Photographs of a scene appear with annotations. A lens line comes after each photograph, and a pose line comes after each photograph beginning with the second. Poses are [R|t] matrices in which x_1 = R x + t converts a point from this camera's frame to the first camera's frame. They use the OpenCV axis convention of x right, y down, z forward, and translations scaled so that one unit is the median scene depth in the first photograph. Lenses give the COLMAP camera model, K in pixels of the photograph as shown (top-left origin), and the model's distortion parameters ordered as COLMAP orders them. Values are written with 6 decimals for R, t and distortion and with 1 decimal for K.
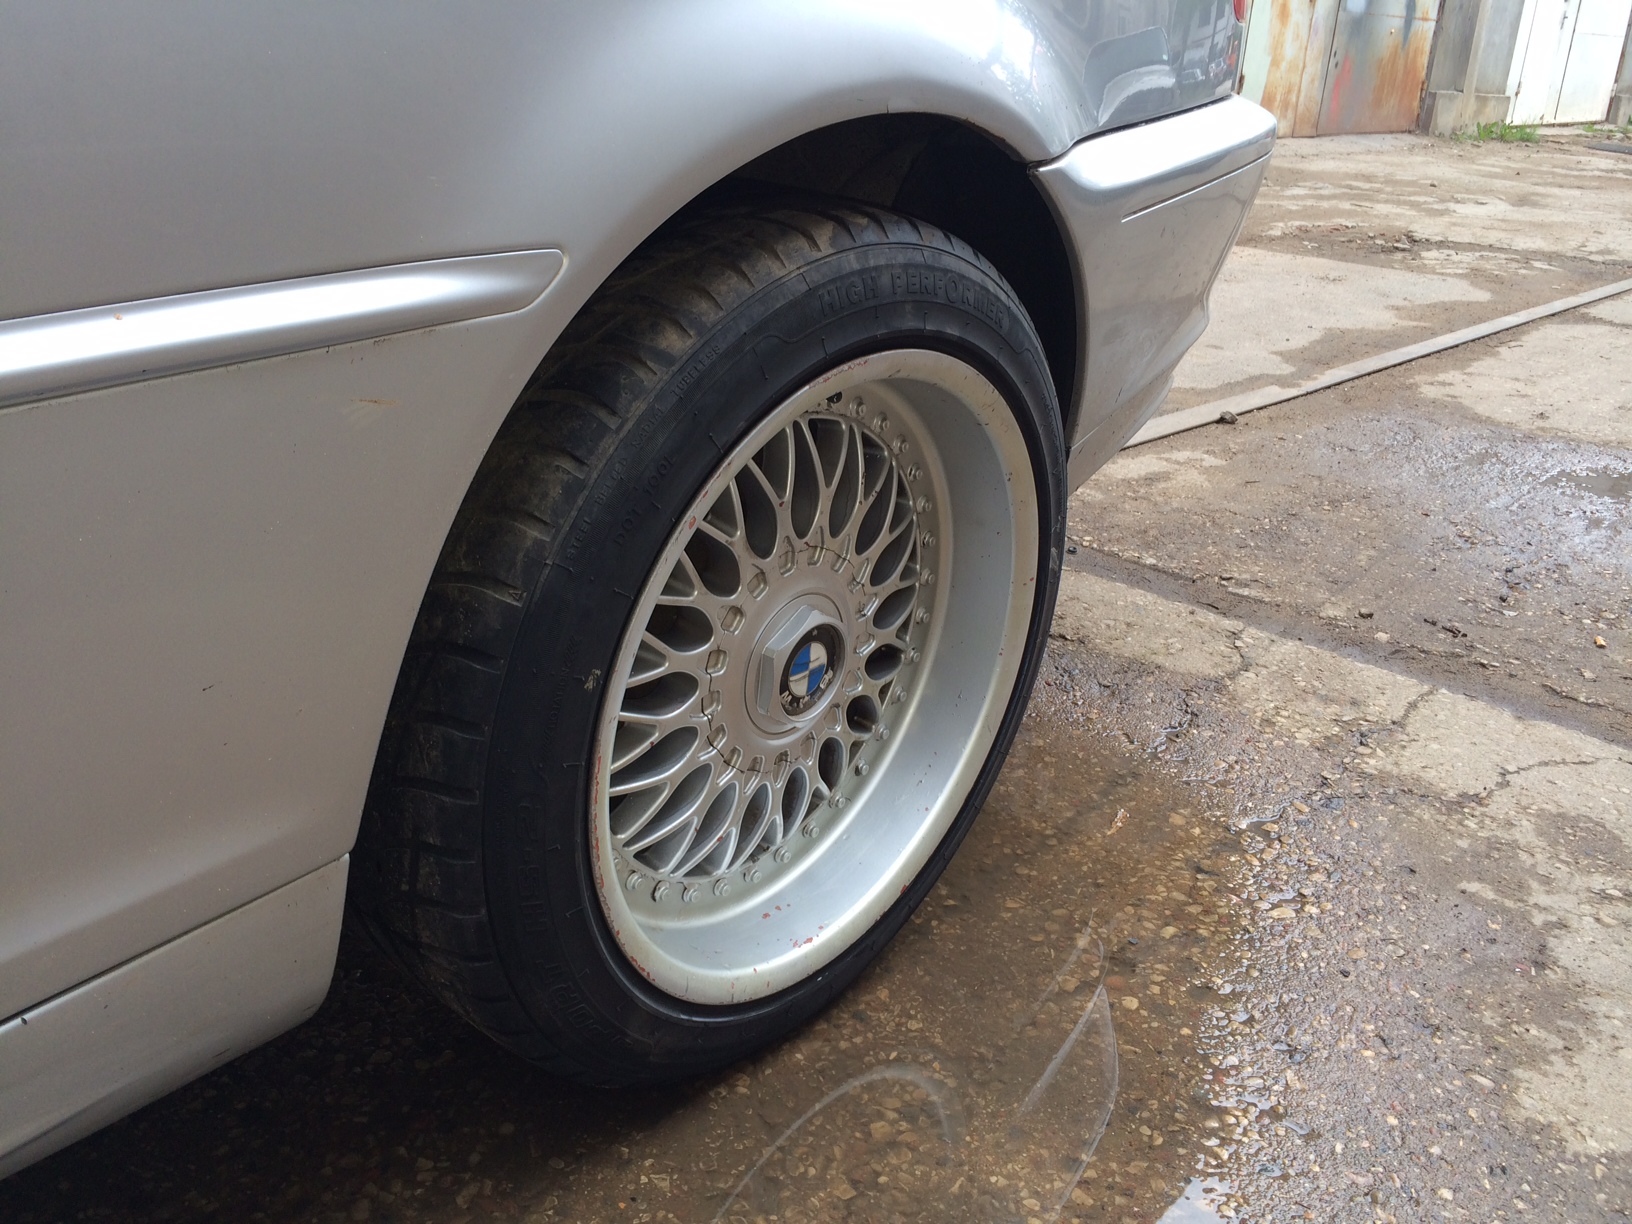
lens RADIAL K [[1398.2, 0, 814.1], [0, 1398.2, 613.3], [0, 0, 1]] dist [0.091309, -0.127148]
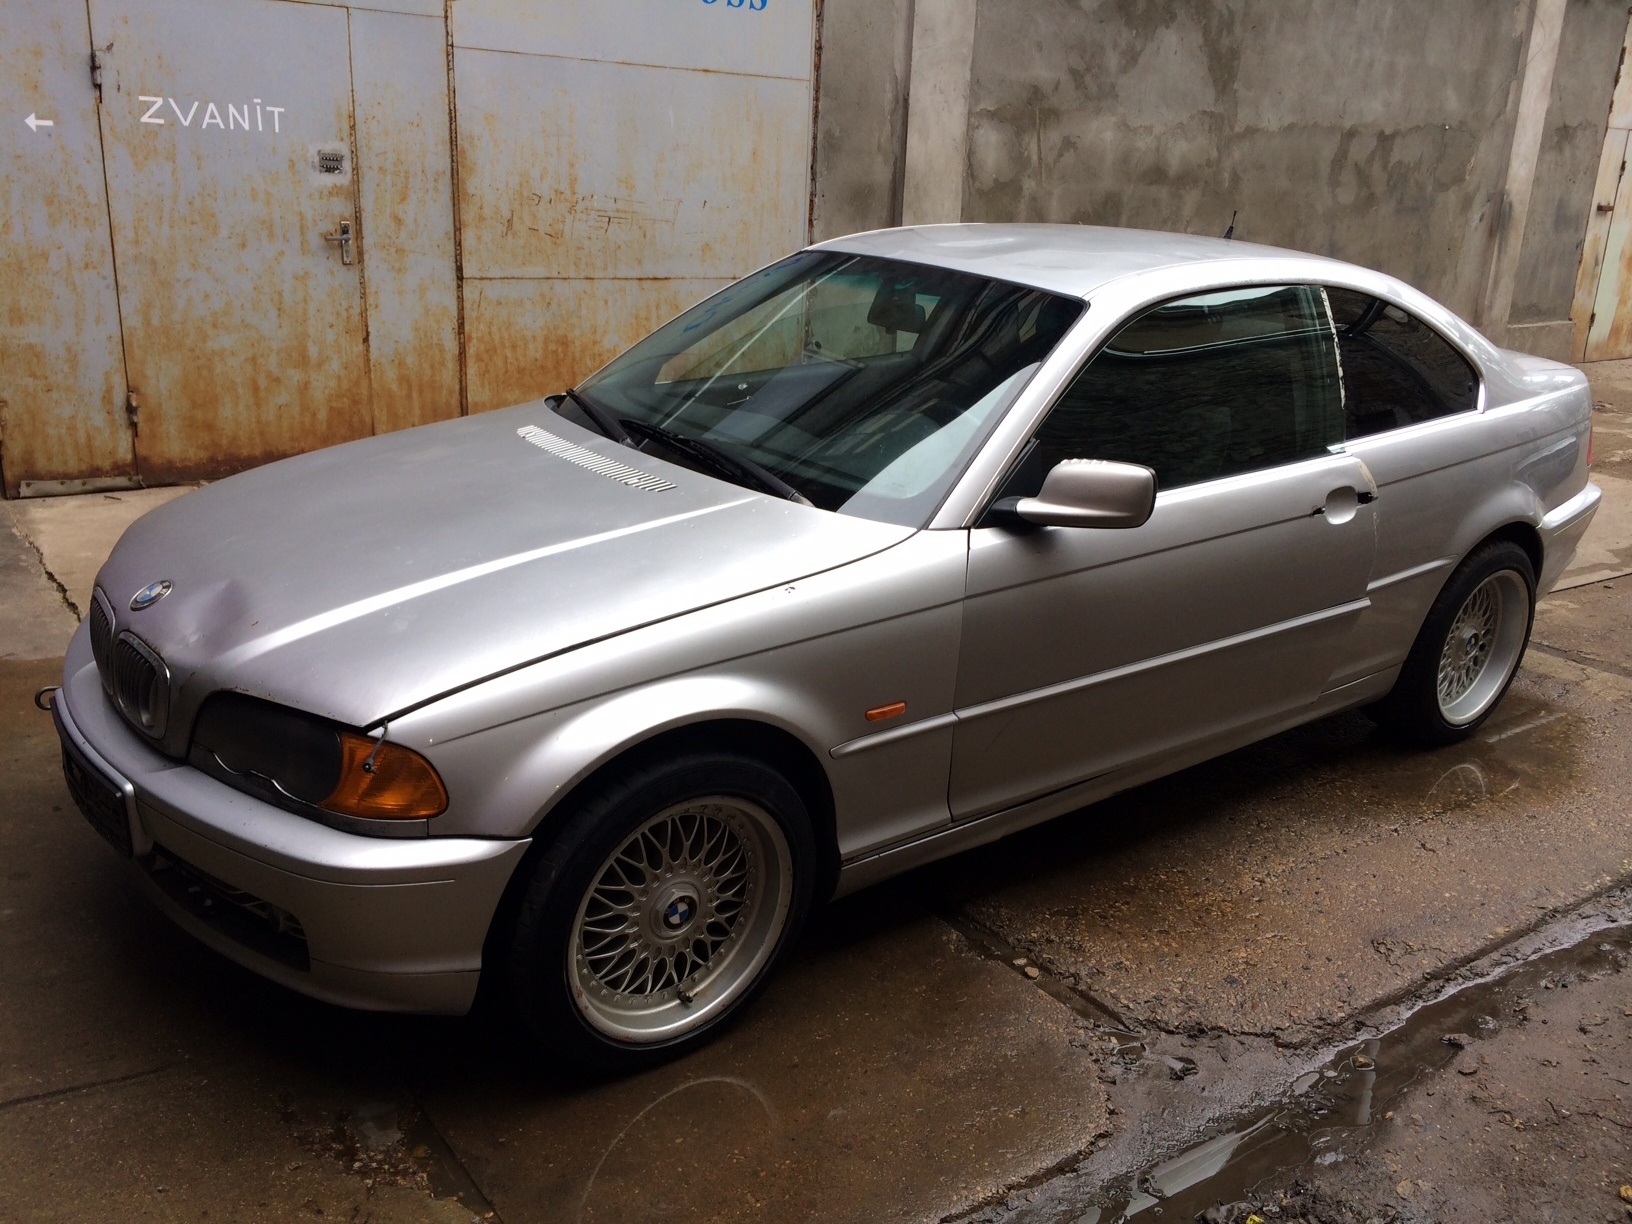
lens RADIAL K [[1398.2, 0, 820.0], [0, 1398.2, 603.7], [0, 0, 1]] dist [0.091309, -0.127148]
pose [[0.977943, 0.046785, -0.203563, -0.517351], [-0.067632, 0.993014, -0.096690, 0.228535], [0.197618, 0.108325, 0.974276, -1.730669]]
